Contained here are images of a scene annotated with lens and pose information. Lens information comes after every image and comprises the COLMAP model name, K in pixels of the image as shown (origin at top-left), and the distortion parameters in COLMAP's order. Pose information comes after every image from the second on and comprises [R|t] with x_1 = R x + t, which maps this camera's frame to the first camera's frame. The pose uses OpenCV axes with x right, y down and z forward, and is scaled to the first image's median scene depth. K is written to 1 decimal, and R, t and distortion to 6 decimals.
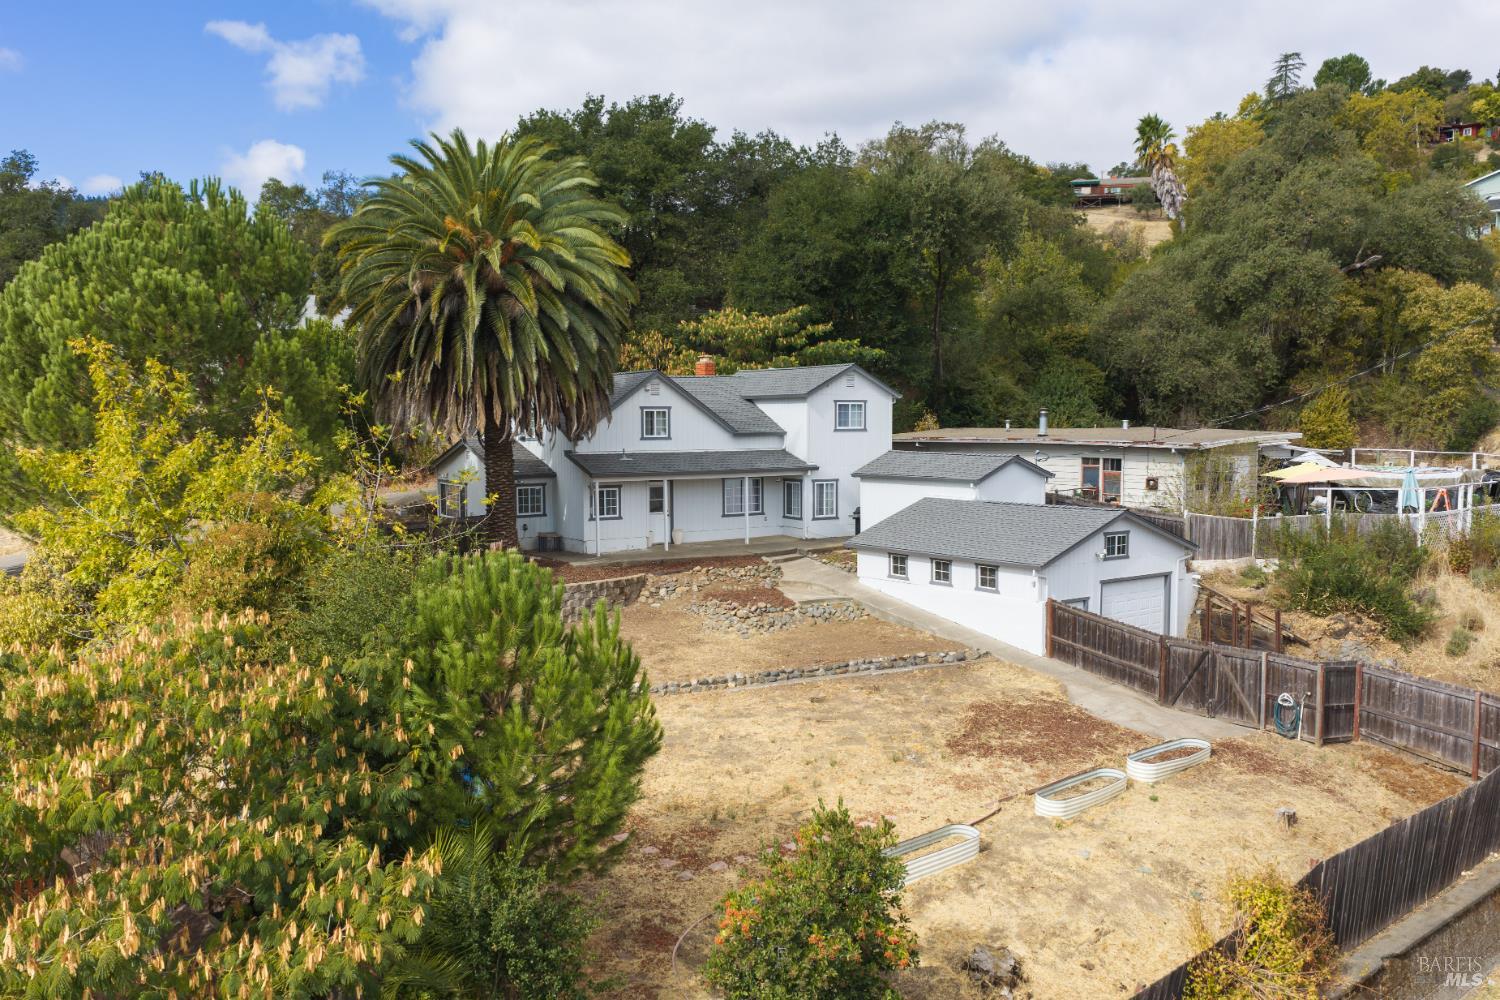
lens RADIAL K [[1237.0, 0, 744.8], [0, 1237.0, 496.2], [0, 0, 1]] dist [-0.003810, -0.002205]
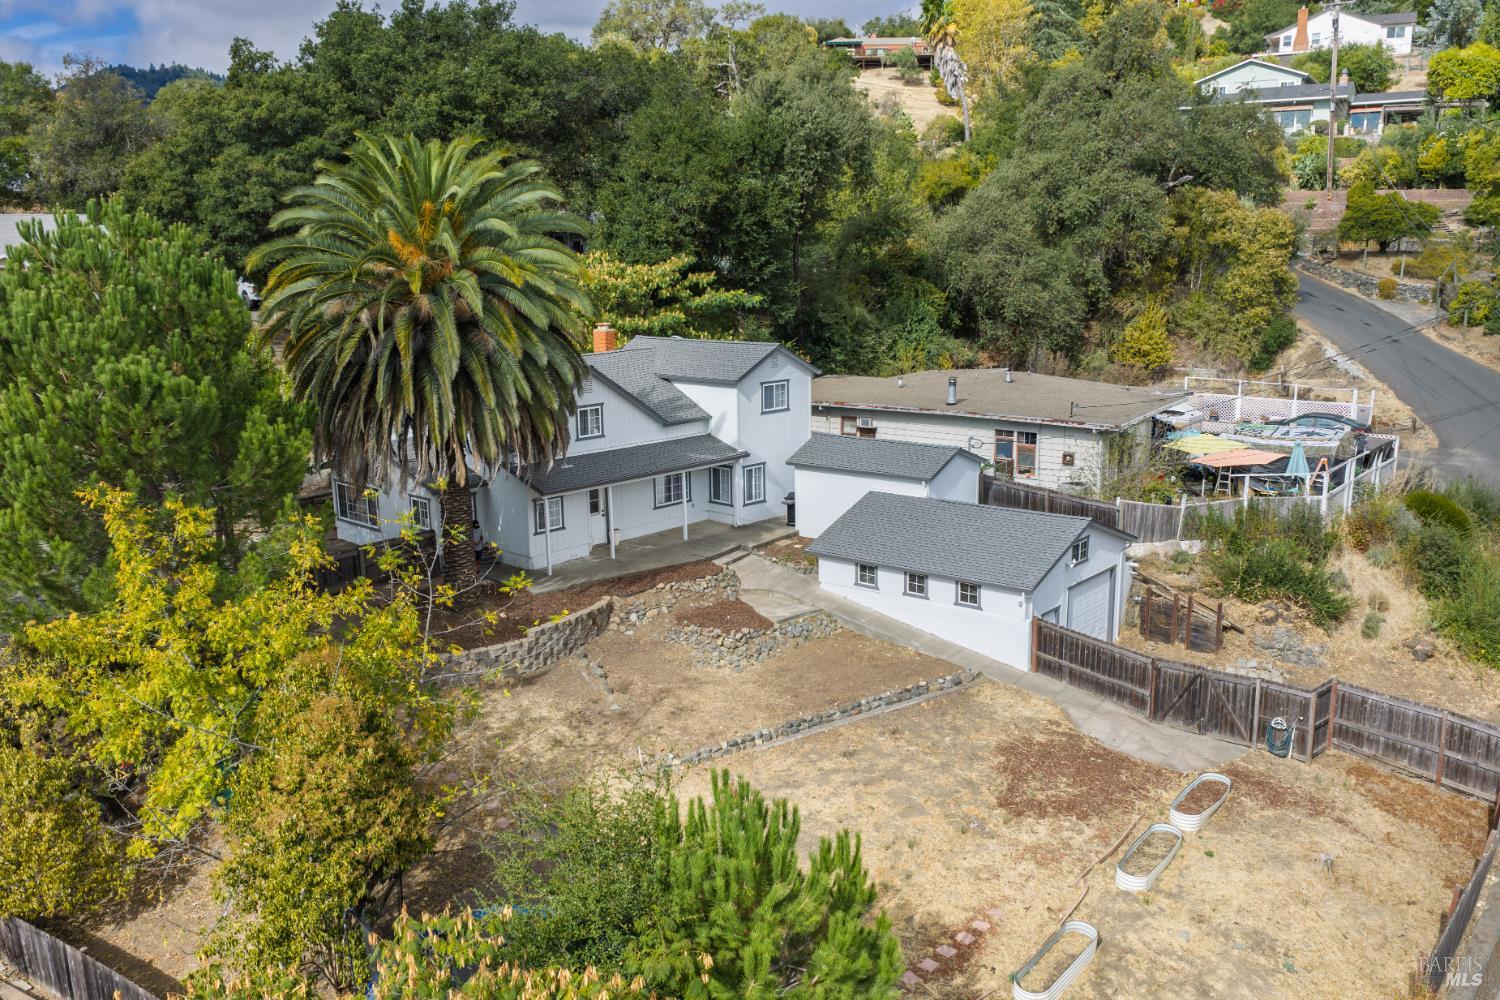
lens RADIAL K [[1237.0, 0, 744.8], [0, 1237.0, 496.2], [0, 0, 1]] dist [-0.003810, -0.002205]
pose [[0.975752, -0.053649, 0.212203, -0.181174], [0.025252, 0.990614, 0.134334, -0.143814], [-0.217418, -0.125719, 0.967948, 0.056594]]
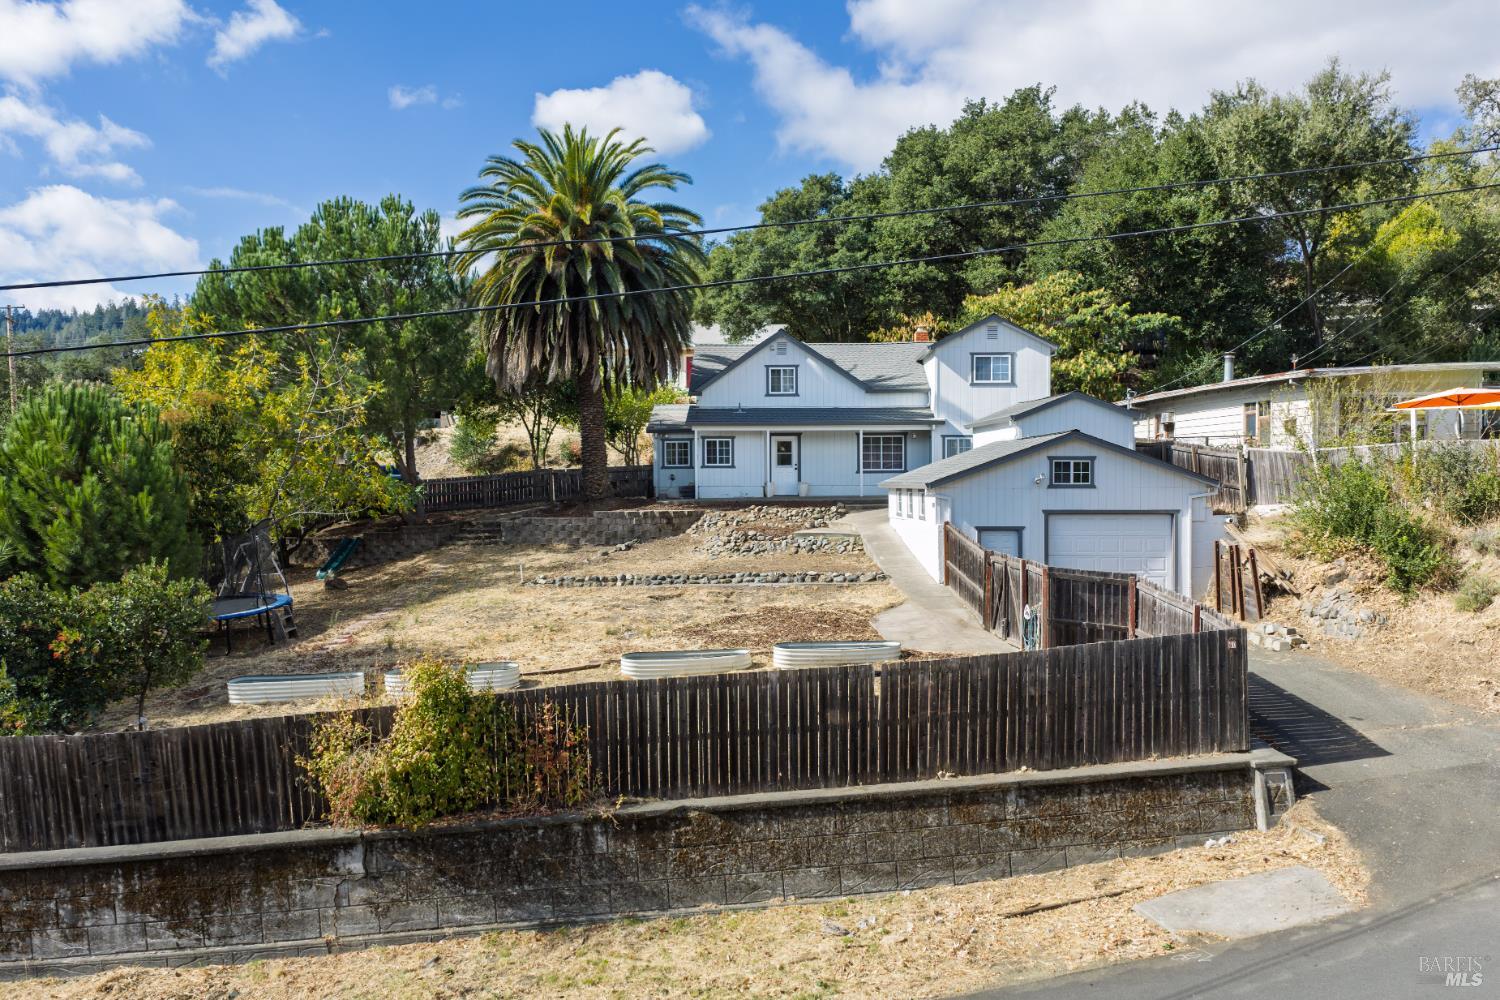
lens RADIAL K [[1237.0, 0, 744.8], [0, 1237.0, 496.2], [0, 0, 1]] dist [-0.003810, -0.002205]
pose [[0.817924, 0.005788, -0.575298, 0.580390], [-0.035037, 0.998595, -0.039767, 0.094149], [0.574259, 0.052683, 0.816977, 0.136115]]
